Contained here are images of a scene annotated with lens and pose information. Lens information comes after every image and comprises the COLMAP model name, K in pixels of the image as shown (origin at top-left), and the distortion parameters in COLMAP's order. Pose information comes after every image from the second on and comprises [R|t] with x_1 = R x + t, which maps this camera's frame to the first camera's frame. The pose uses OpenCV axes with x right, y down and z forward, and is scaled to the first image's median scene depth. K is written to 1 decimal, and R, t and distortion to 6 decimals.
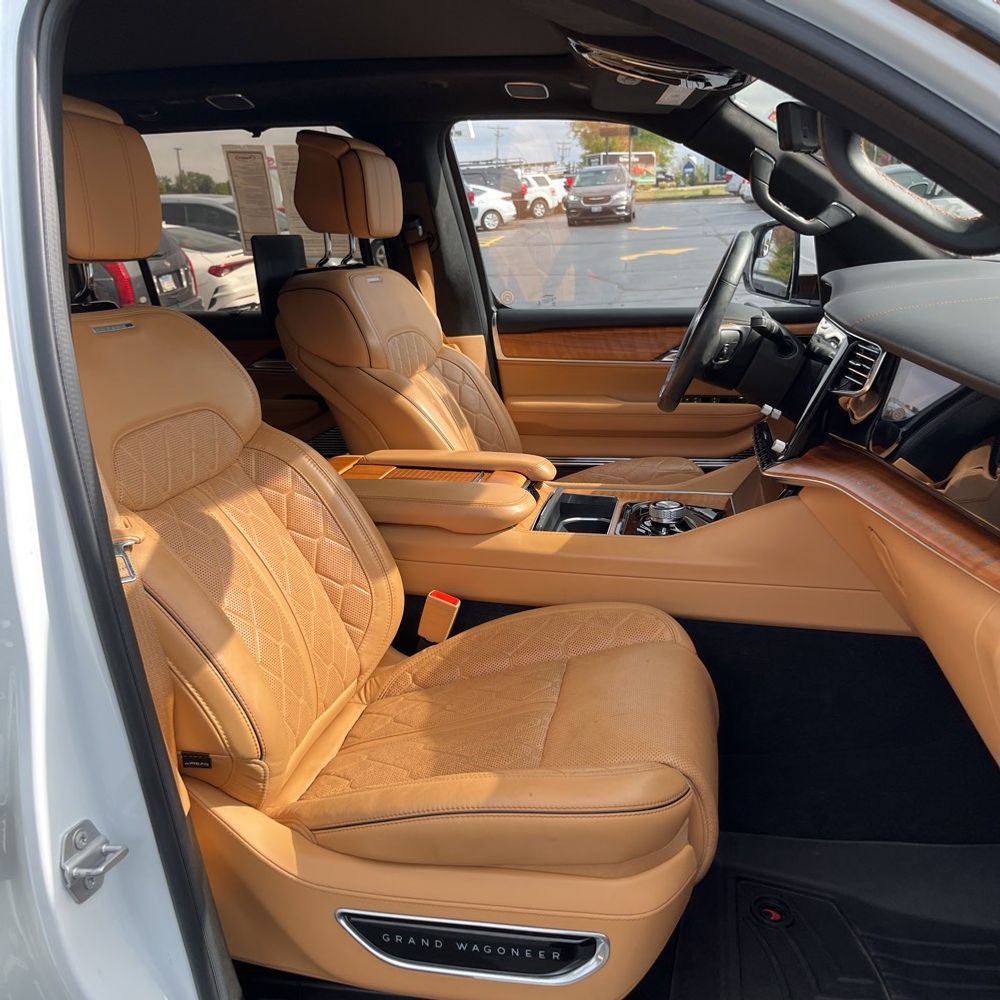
lens RADIAL K [[1024.4, 0, 496.9], [0, 1024.4, 451.4], [0, 0, 1]] dist [0.049174, -0.172940]
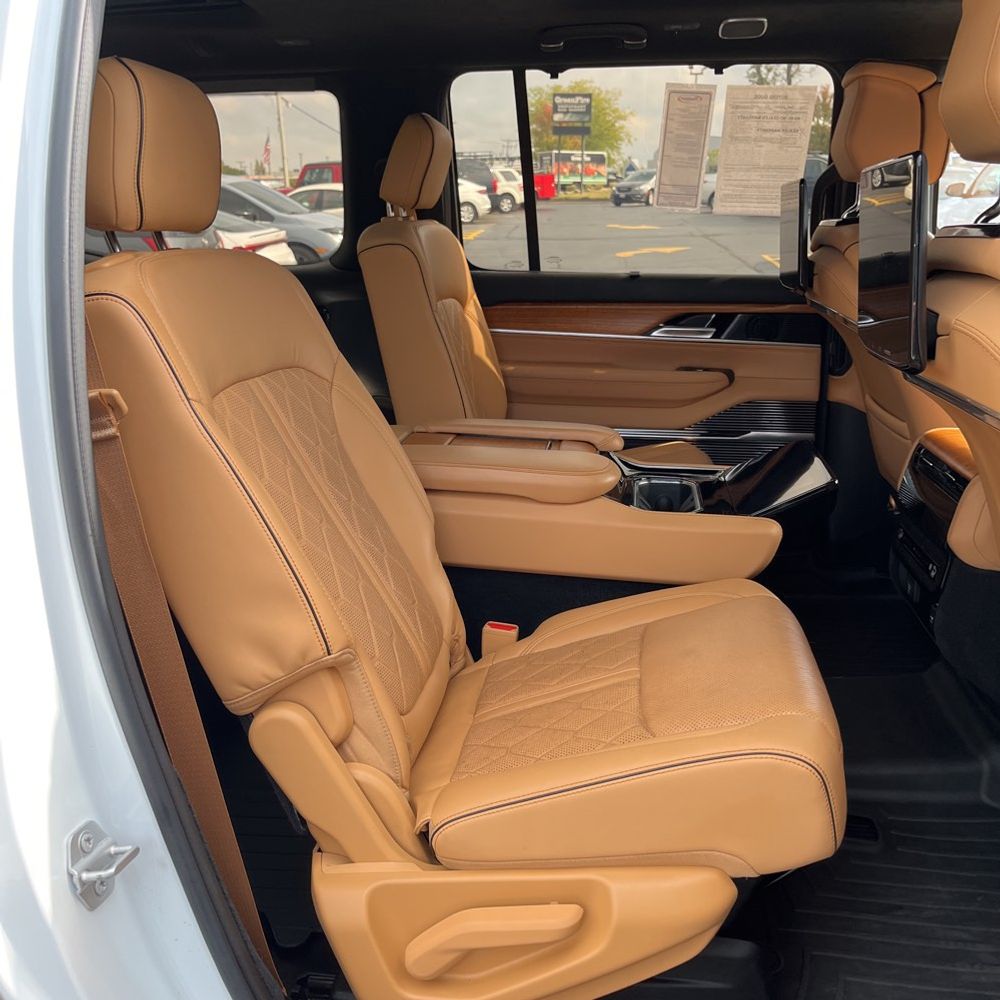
lens RADIAL K [[1021.3, 0, 500.3], [0, 1021.3, 479.7], [0, 0, 1]] dist [0.016619, 0.011433]
pose [[0.997154, 0.016185, 0.073638, -0.056628], [-0.018335, 0.999423, 0.028608, 0.003108], [-0.073132, -0.029877, 0.996875, 0.012623]]
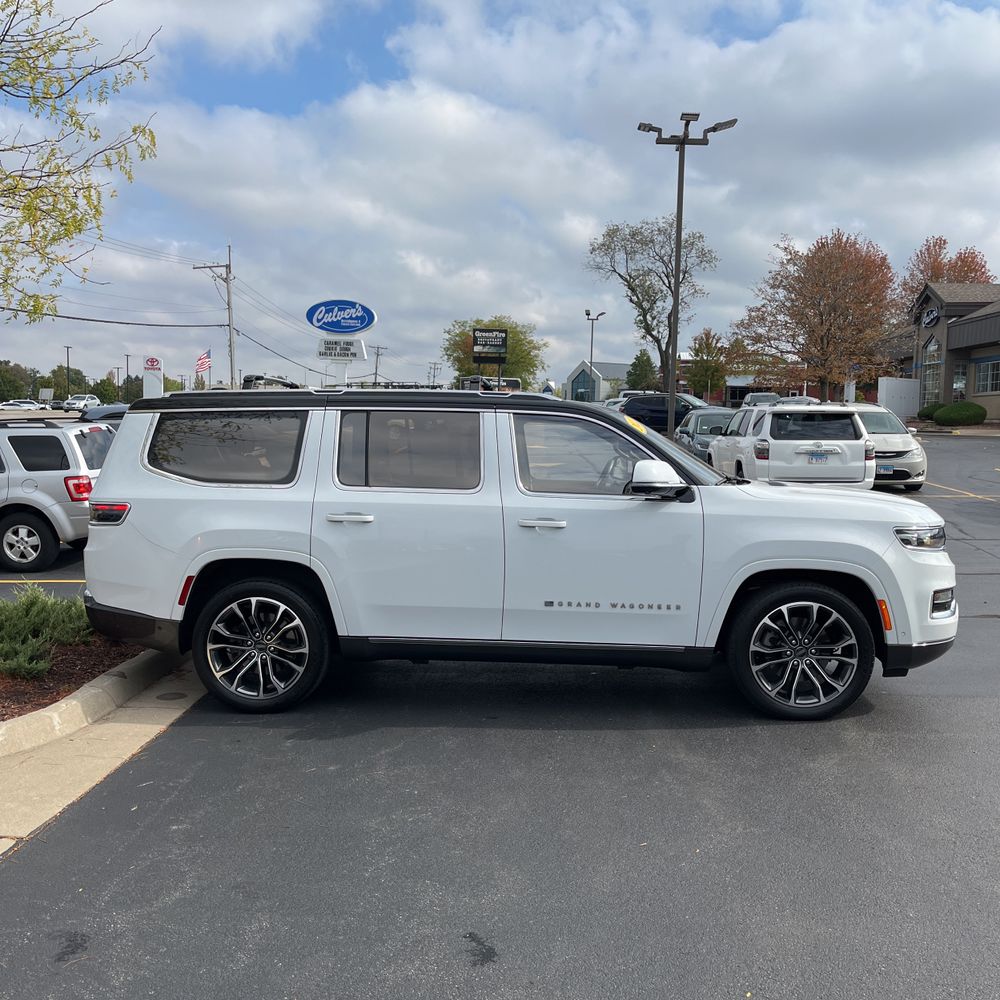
lens RADIAL K [[1021.3, 0, 500.3], [0, 1021.3, 479.7], [0, 0, 1]] dist [0.016619, 0.011433]
pose [[0.989258, 0.045246, 0.139004, -0.063441], [-0.020516, 0.984455, -0.174434, 0.048834], [-0.144736, 0.169708, 0.974808, -0.240555]]
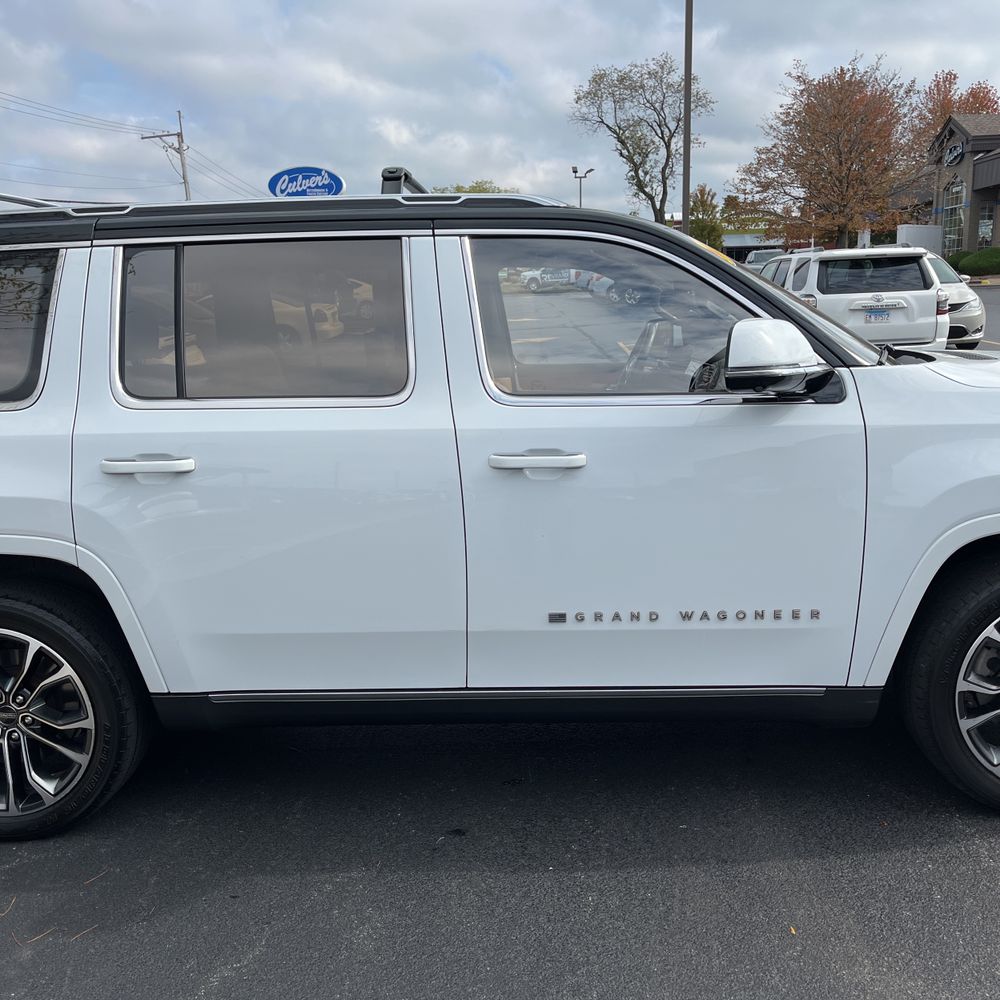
lens RADIAL K [[1012.1, 0, 500.0], [0, 1012.1, 500.0], [0, 0, 1]] dist [0.025472, -0.007119]
pose [[0.988958, -0.019527, 0.146901, -0.037204], [0.024855, 0.999095, -0.034526, 0.020891], [-0.146094, 0.037796, 0.988548, -0.098104]]
